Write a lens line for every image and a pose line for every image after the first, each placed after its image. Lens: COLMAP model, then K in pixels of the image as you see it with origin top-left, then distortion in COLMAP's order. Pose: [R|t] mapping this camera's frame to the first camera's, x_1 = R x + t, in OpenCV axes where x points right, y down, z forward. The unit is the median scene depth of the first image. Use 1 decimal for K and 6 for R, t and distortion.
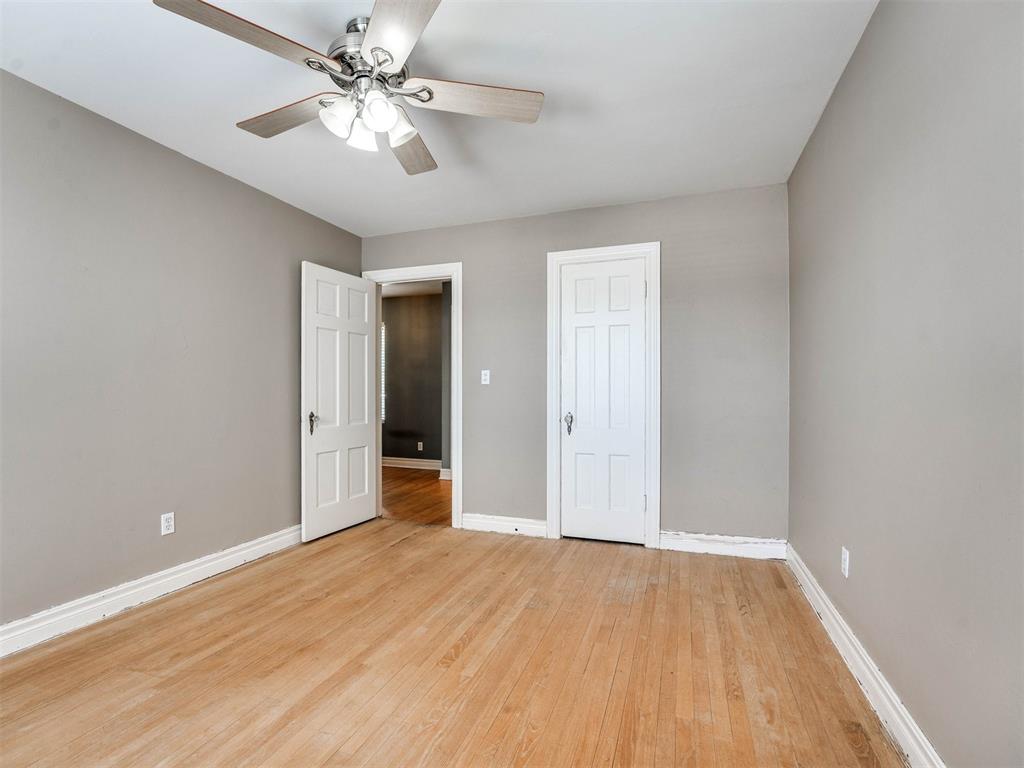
lens RADIAL K [[481.3, 0, 501.7], [0, 481.3, 380.1], [0, 0, 1]] dist [-0.025516, -0.000077]
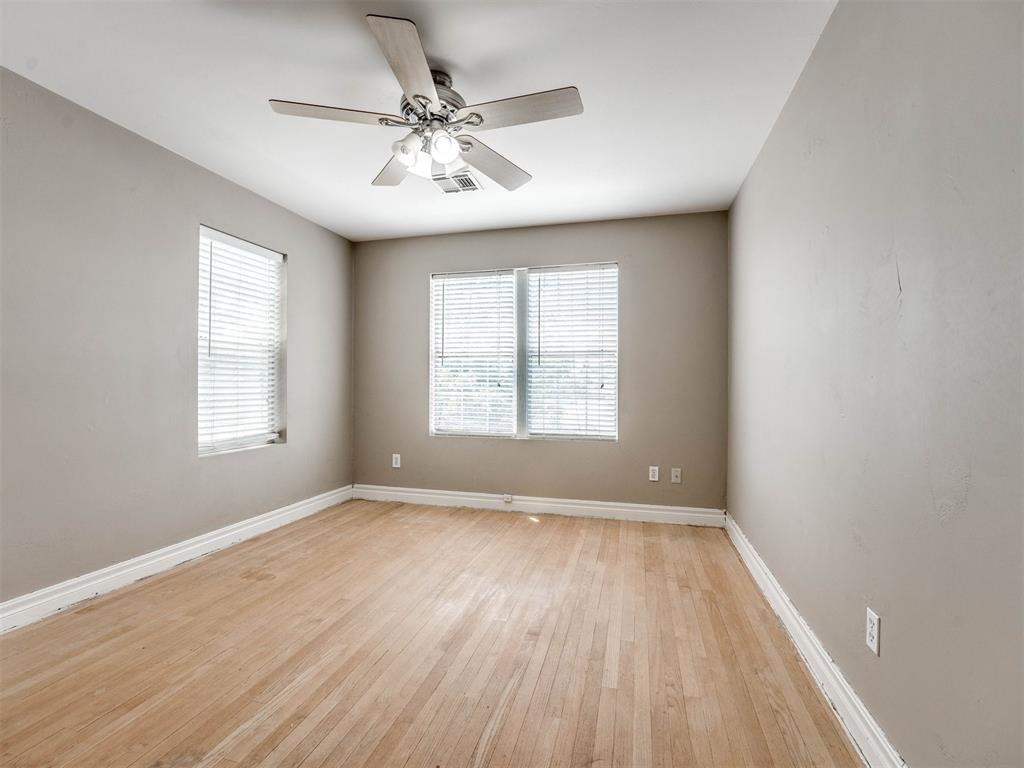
lens RADIAL K [[472.4, 0, 507.0], [0, 472.4, 385.3], [0, 0, 1]] dist [-0.027053, 0.001653]
pose [[-0.994658, -0.005021, -0.103105, -0.198780], [-0.003176, 0.999832, -0.018052, 0.026521], [0.103178, -0.017628, -0.994507, 1.241347]]
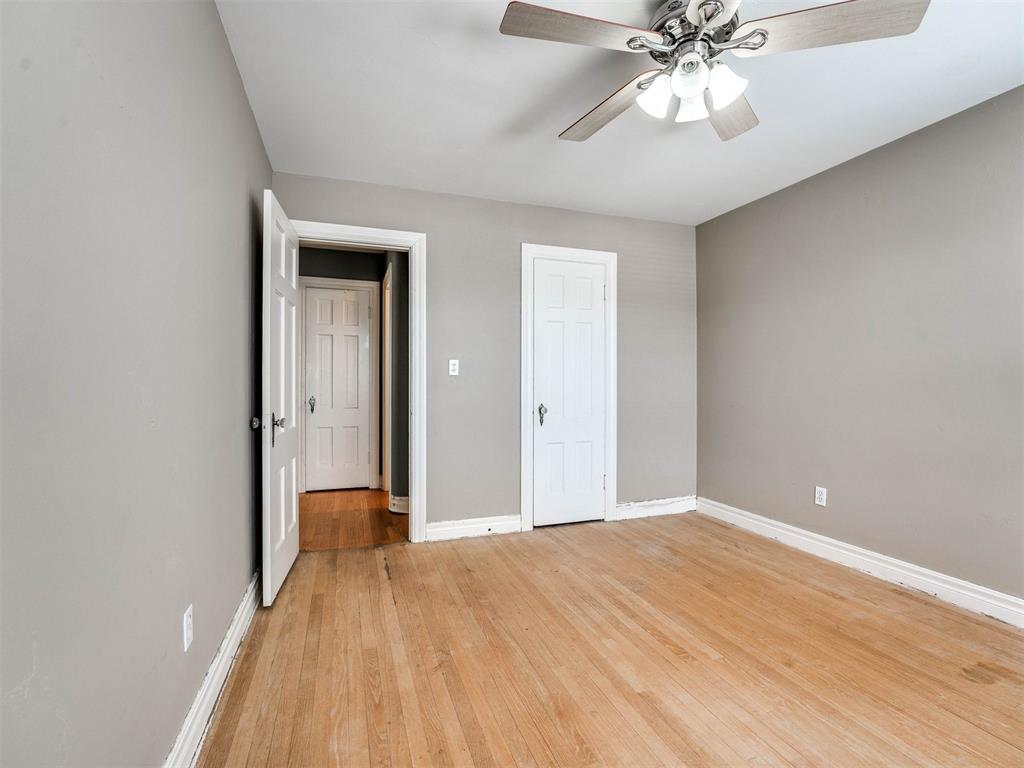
lens RADIAL K [[481.3, 0, 501.7], [0, 481.3, 380.1], [0, 0, 1]] dist [-0.025516, -0.000077]
pose [[0.769285, 0.006292, 0.638874, -0.649130], [-0.017566, 0.999782, 0.011306, 0.006407], [-0.638664, -0.019920, 0.769228, 0.305058]]
